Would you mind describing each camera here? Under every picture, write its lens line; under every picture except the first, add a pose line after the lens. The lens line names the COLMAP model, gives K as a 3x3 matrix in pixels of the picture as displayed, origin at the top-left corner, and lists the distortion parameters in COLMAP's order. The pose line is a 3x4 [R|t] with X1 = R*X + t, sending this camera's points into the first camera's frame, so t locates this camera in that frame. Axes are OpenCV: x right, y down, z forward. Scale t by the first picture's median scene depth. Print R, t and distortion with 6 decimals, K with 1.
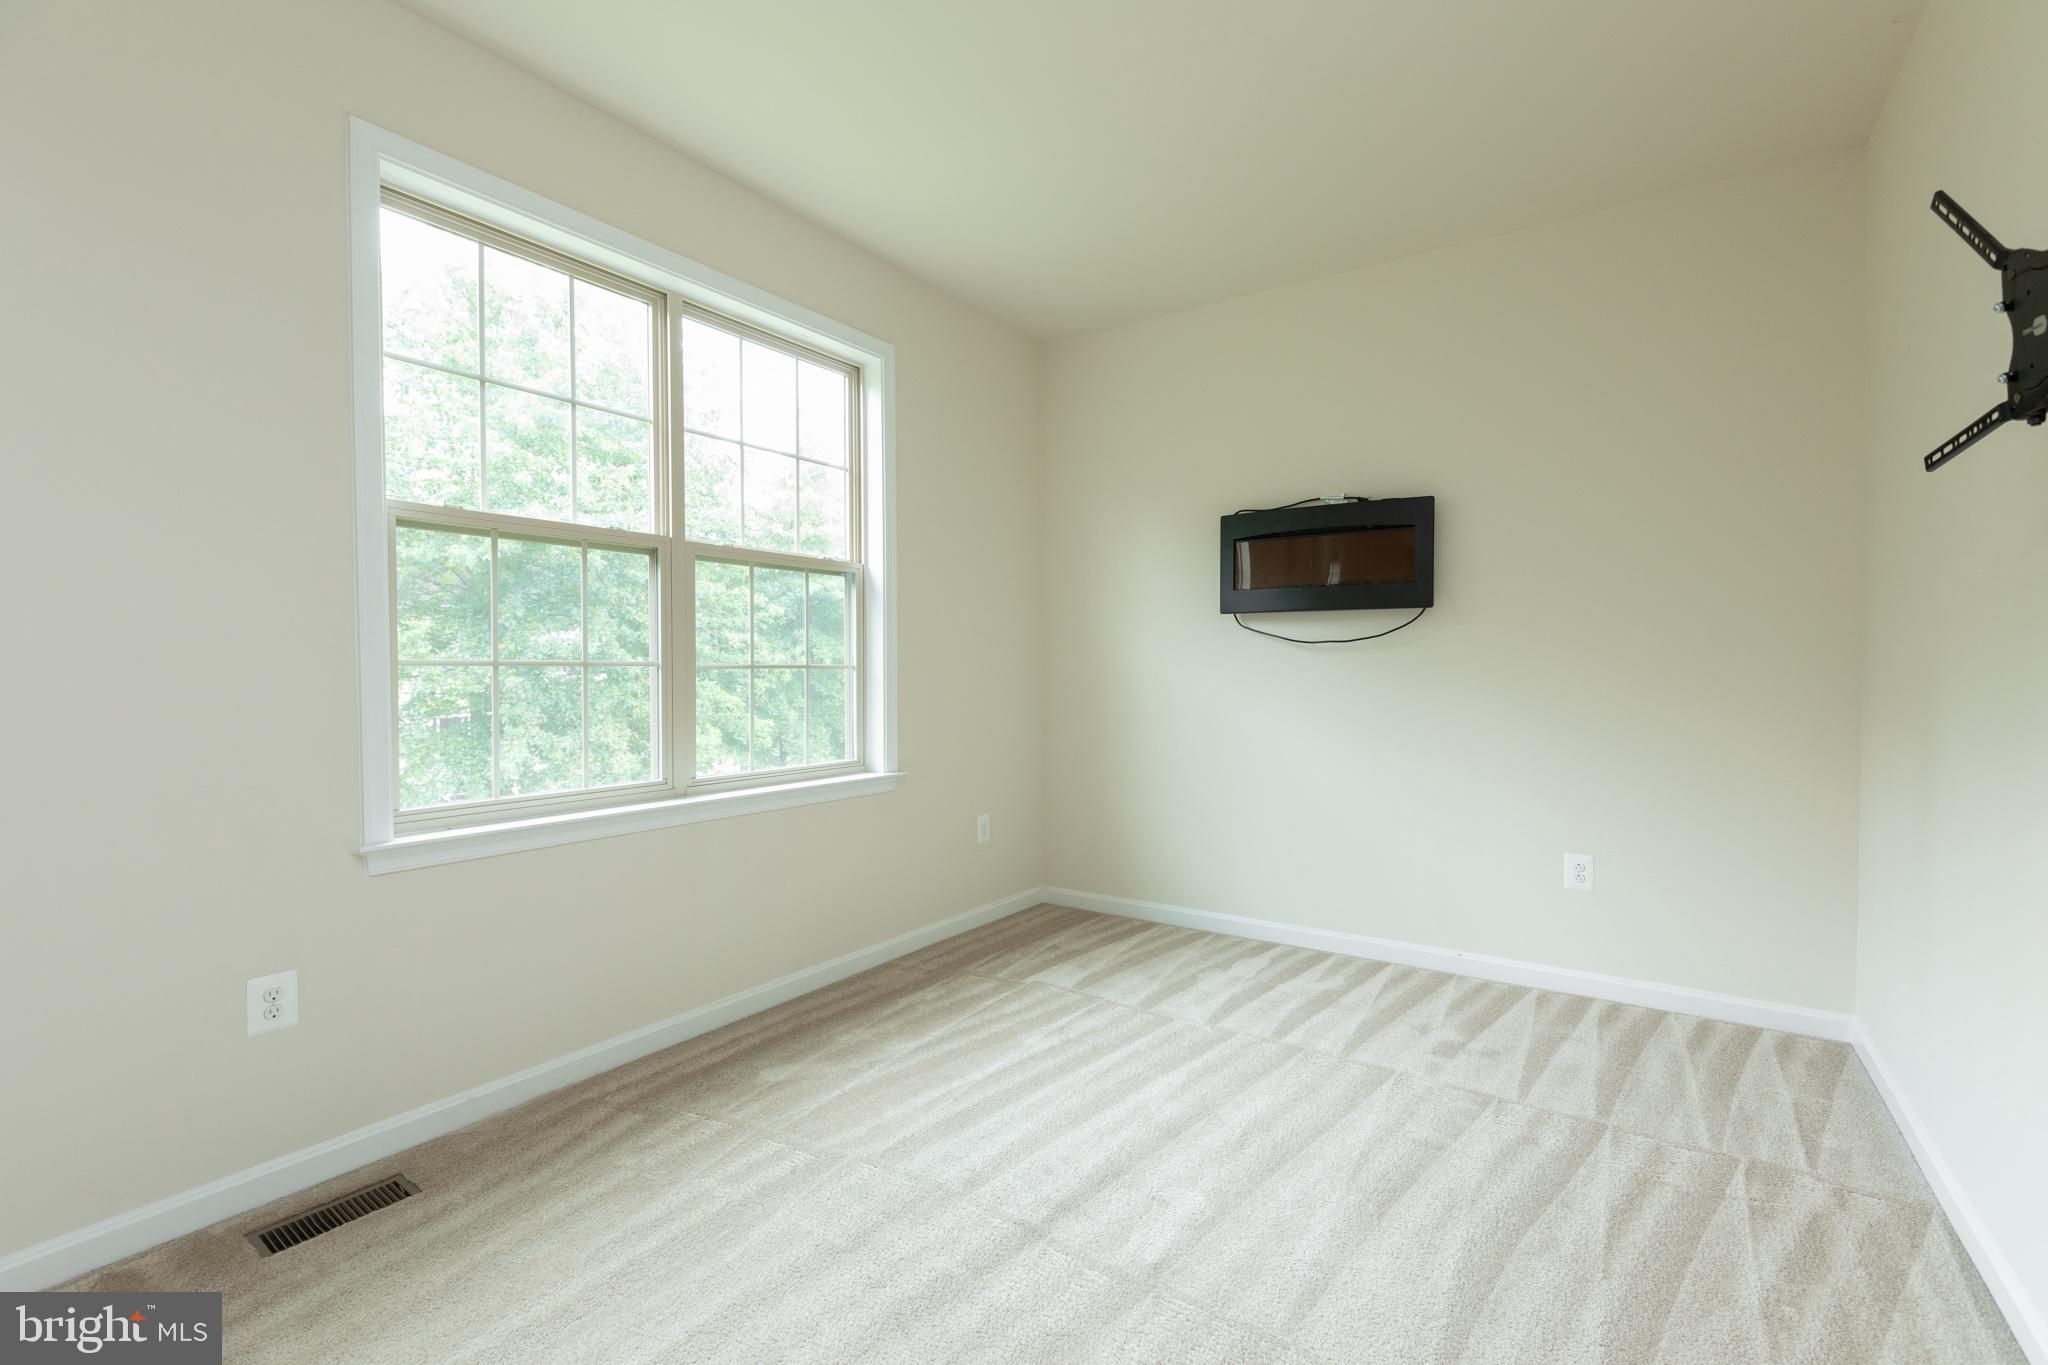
lens RADIAL K [[908.8, 0, 1025.2], [0, 908.8, 684.6], [0, 0, 1]] dist [-0.000168, 0.000761]
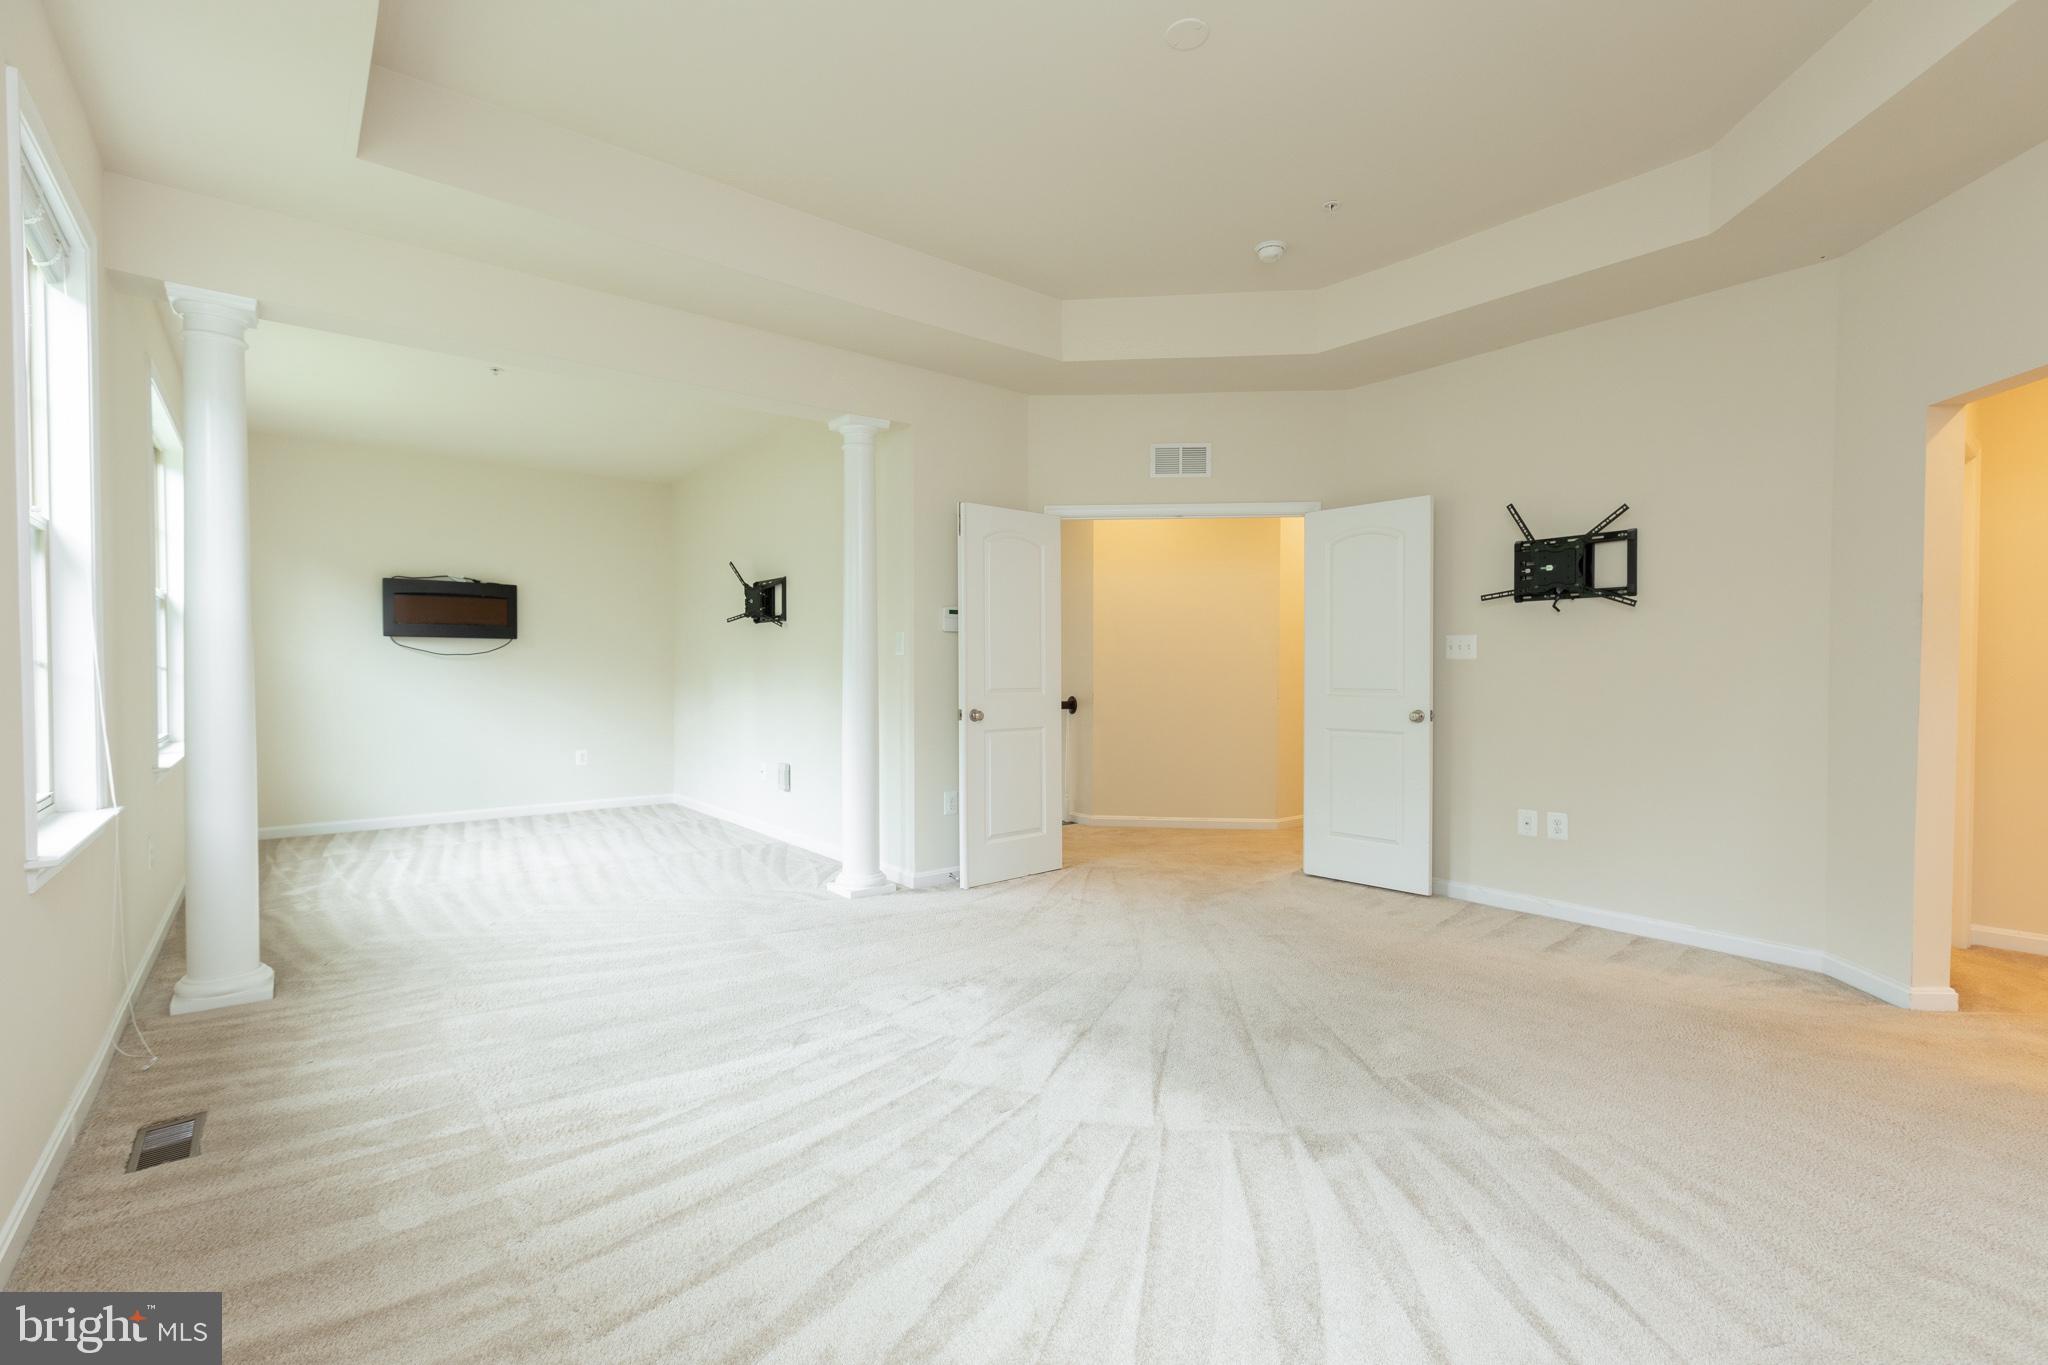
lens RADIAL K [[908.8, 0, 1025.2], [0, 908.8, 684.6], [0, 0, 1]] dist [-0.000168, 0.000761]
pose [[0.292315, -0.019860, 0.956116, -1.146801], [0.019202, 0.999705, 0.014895, 0.009446], [-0.956129, 0.014005, 0.292610, -0.676554]]
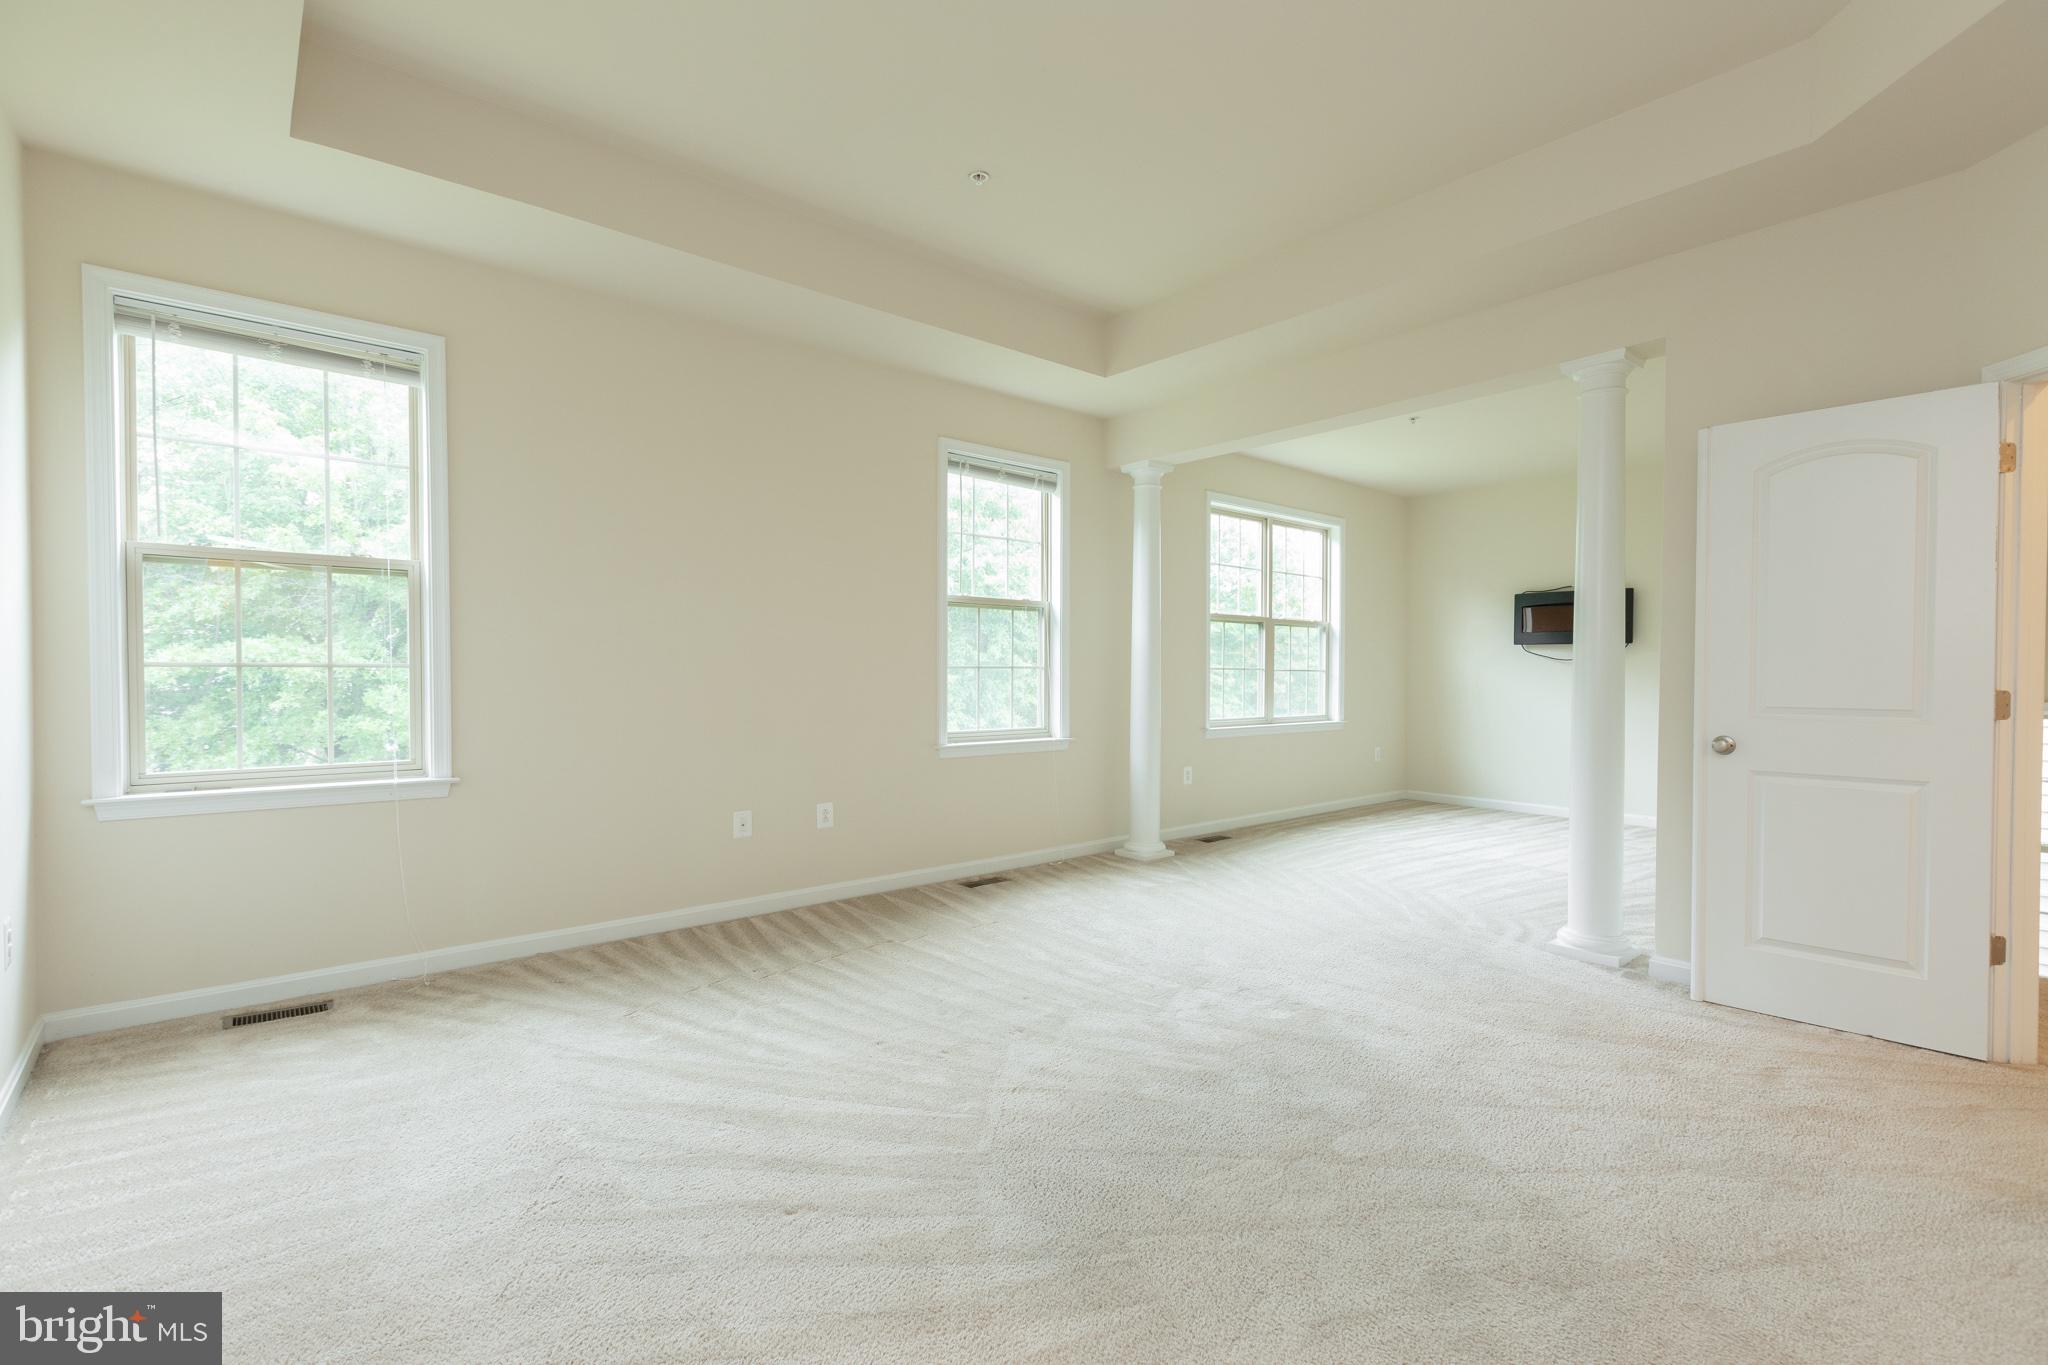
lens RADIAL K [[908.8, 0, 1025.2], [0, 908.8, 684.6], [0, 0, 1]] dist [-0.000168, 0.000761]
pose [[0.966744, 0.009322, -0.255578, -0.321008], [-0.010146, 0.999947, -0.001908, 0.024439], [0.255546, 0.004438, 0.966787, -1.234757]]
